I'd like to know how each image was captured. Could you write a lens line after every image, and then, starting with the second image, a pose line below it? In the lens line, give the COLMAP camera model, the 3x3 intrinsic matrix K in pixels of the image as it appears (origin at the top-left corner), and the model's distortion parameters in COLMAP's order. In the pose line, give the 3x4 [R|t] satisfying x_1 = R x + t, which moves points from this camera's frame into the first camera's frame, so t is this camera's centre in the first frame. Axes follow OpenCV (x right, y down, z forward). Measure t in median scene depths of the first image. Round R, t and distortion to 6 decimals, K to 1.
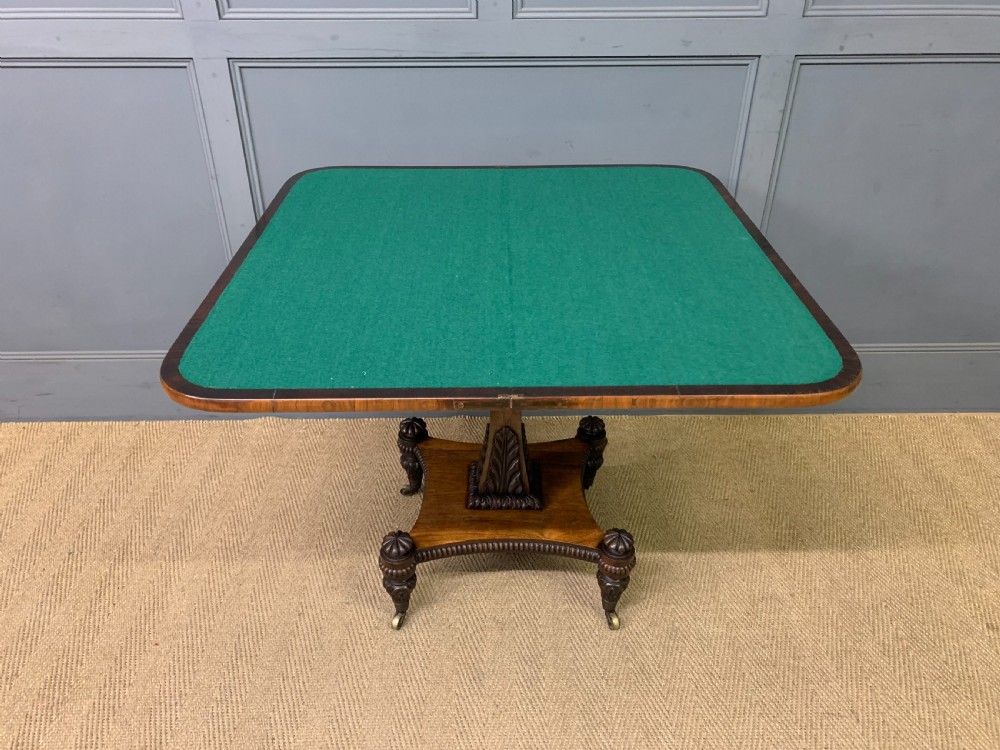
lens RADIAL K [[775.7, 0, 494.2], [0, 775.7, 371.8], [0, 0, 1]] dist [0.026391, -0.010613]
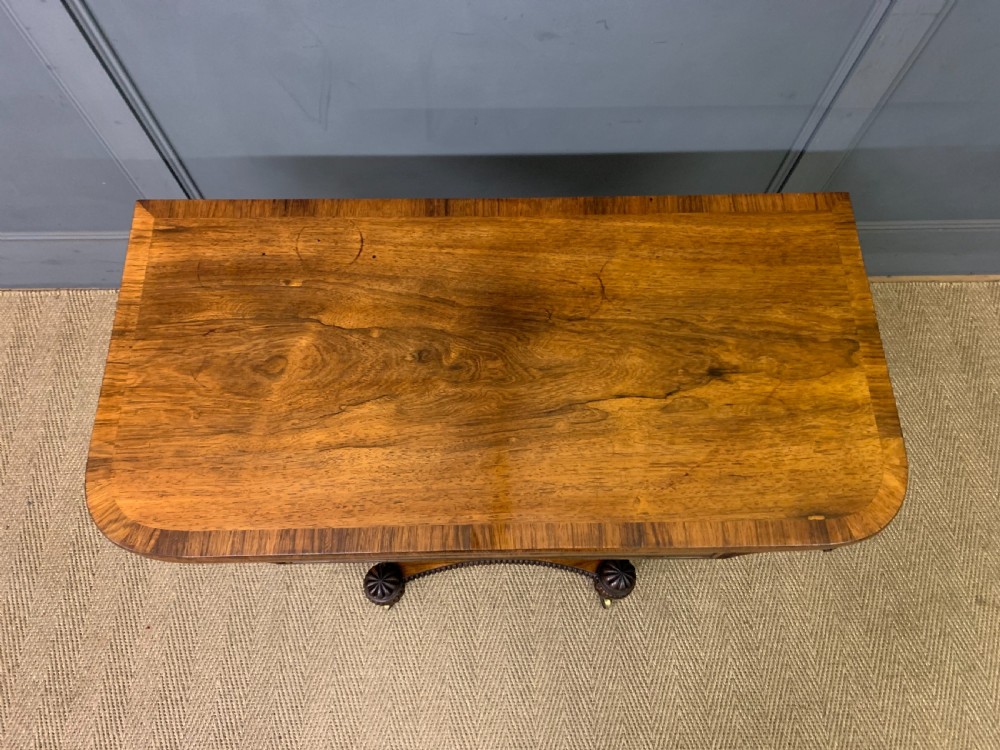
lens RADIAL K [[775.7, 0, 500.5], [0, 775.7, 371.1], [0, 0, 1]] dist [0.026391, -0.010613]
pose [[0.999845, 0.008235, 0.015587, 0.010023], [-0.015786, 0.811803, 0.583717, -0.534618], [-0.007847, -0.583873, 0.811807, 0.456835]]
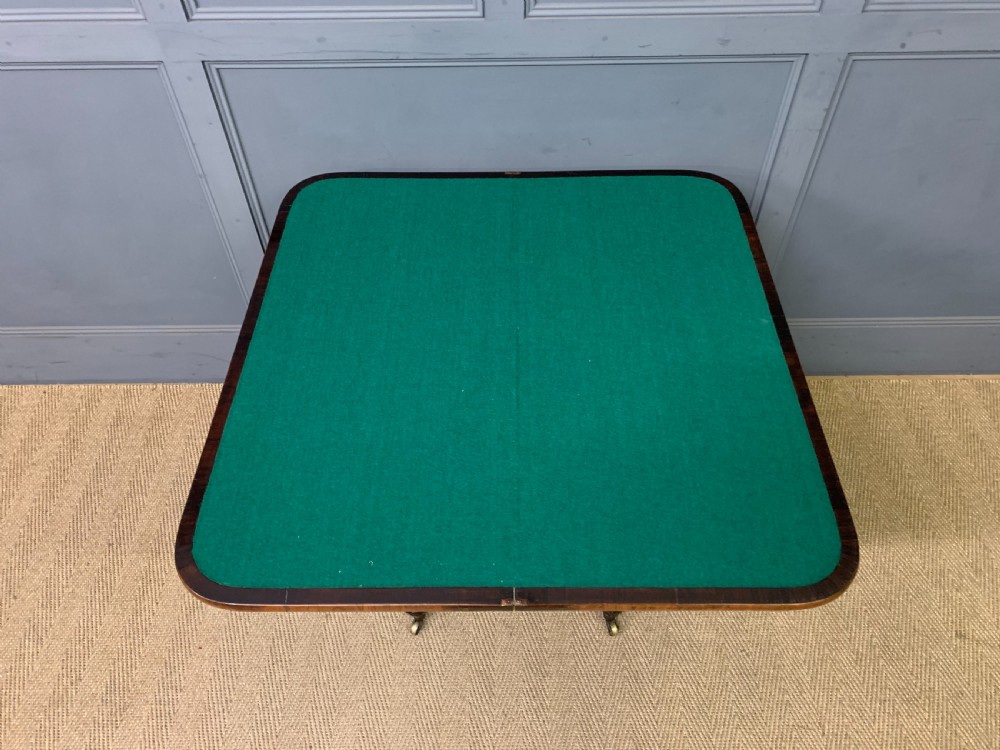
lens RADIAL K [[775.7, 0, 502.9], [0, 775.7, 368.5], [0, 0, 1]] dist [0.026391, -0.010613]
pose [[0.999920, 0.002052, -0.012492, 0.010818], [0.001729, 0.955400, 0.295310, -0.327930], [0.012541, -0.295308, 0.955320, 0.055912]]
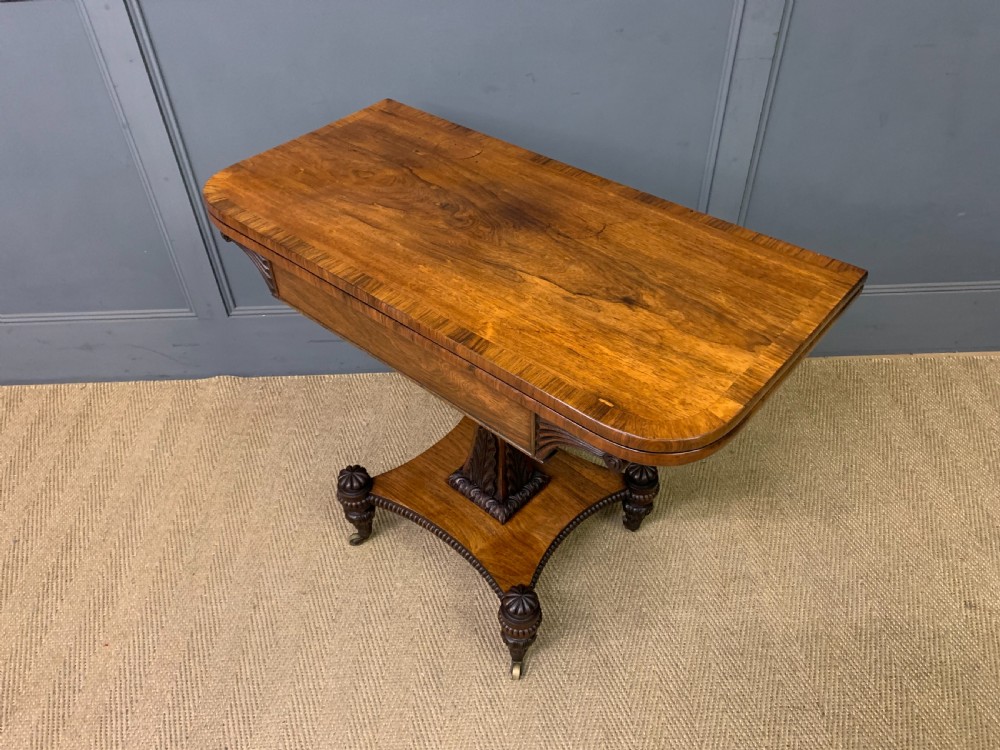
lens RADIAL K [[775.7, 0, 500.0], [0, 775.7, 379.1], [0, 0, 1]] dist [0.026391, -0.010613]
pose [[0.999725, -0.023316, -0.002364, 0.060264], [0.023368, 0.984079, 0.176191, -0.123505], [-0.001781, -0.176197, 0.984353, 0.093213]]
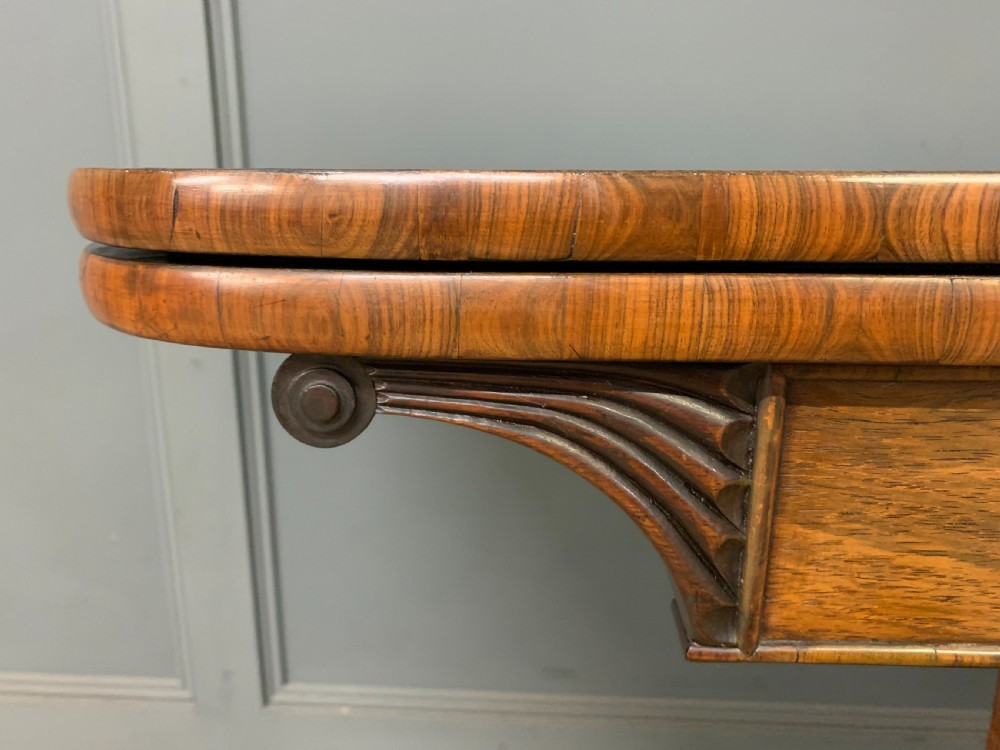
lens RADIAL K [[775.7, 0, 501.7], [0, 775.7, 369.9], [0, 0, 1]] dist [0.026391, -0.010613]
pose [[0.998499, 0.024192, -0.049138, -0.170046], [-0.037669, 0.954608, -0.295474, -0.084007], [0.039760, 0.296882, 0.954086, 0.707146]]
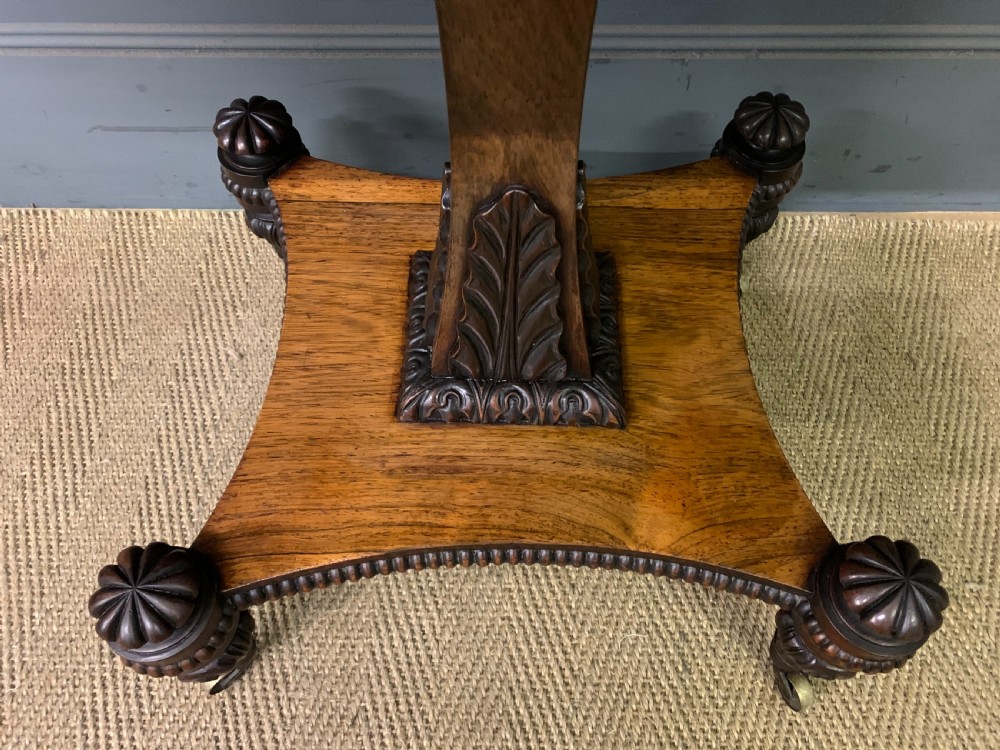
lens RADIAL K [[775.7, 0, 503.0], [0, 775.7, 379.2], [0, 0, 1]] dist [0.026391, -0.010613]
pose [[0.999297, 0.026075, -0.026919, 0.026700], [-0.010360, 0.882489, 0.470220, -0.067014], [0.036016, -0.469610, 0.882139, 0.797218]]
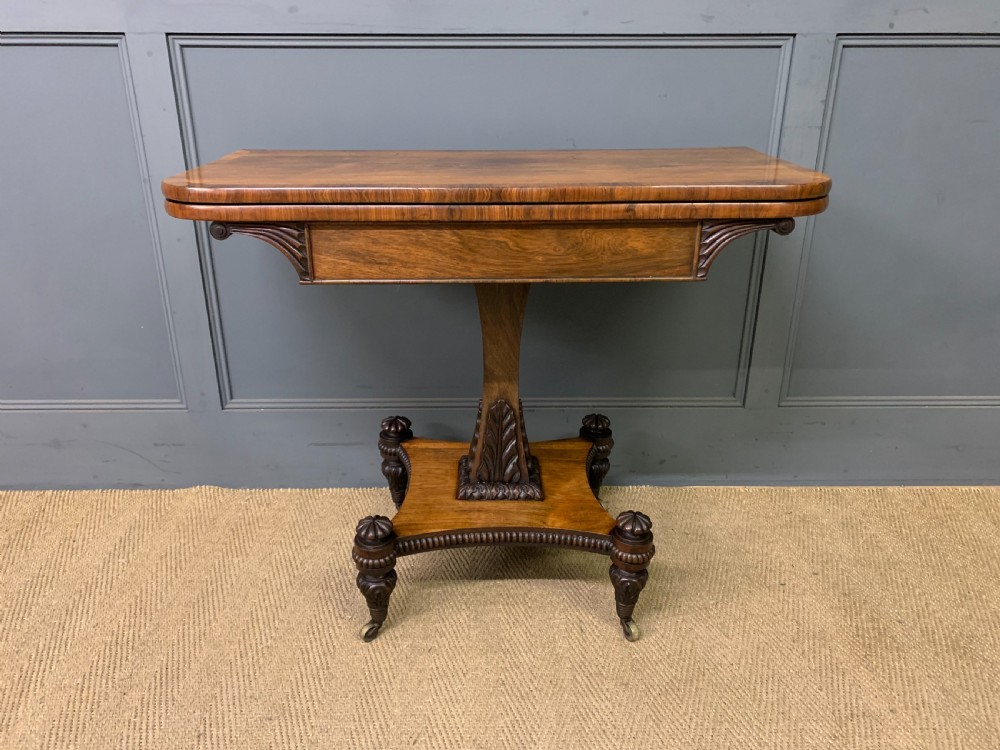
lens RADIAL K [[775.7, 0, 495.9], [0, 775.7, 365.9], [0, 0, 1]] dist [0.026391, -0.010613]
pose [[0.999992, 0.003369, -0.002273, 0.018798], [-0.003724, 0.983545, -0.180625, 0.103753], [0.001627, 0.180632, 0.983549, 0.230693]]
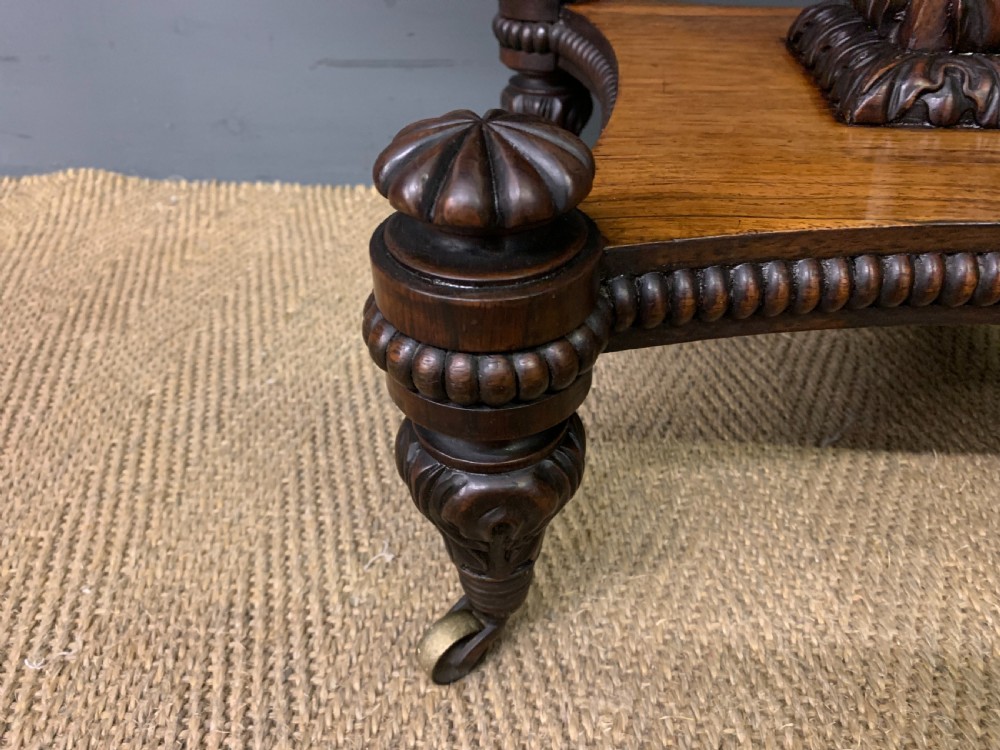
lens RADIAL K [[775.7, 0, 501.3], [0, 775.7, 379.2], [0, 0, 1]] dist [0.026391, -0.010613]
pose [[0.991375, 0.060992, -0.115995, -0.080042], [-0.051714, 0.995340, 0.081387, 0.144854], [0.120418, -0.074686, 0.989910, 0.865695]]
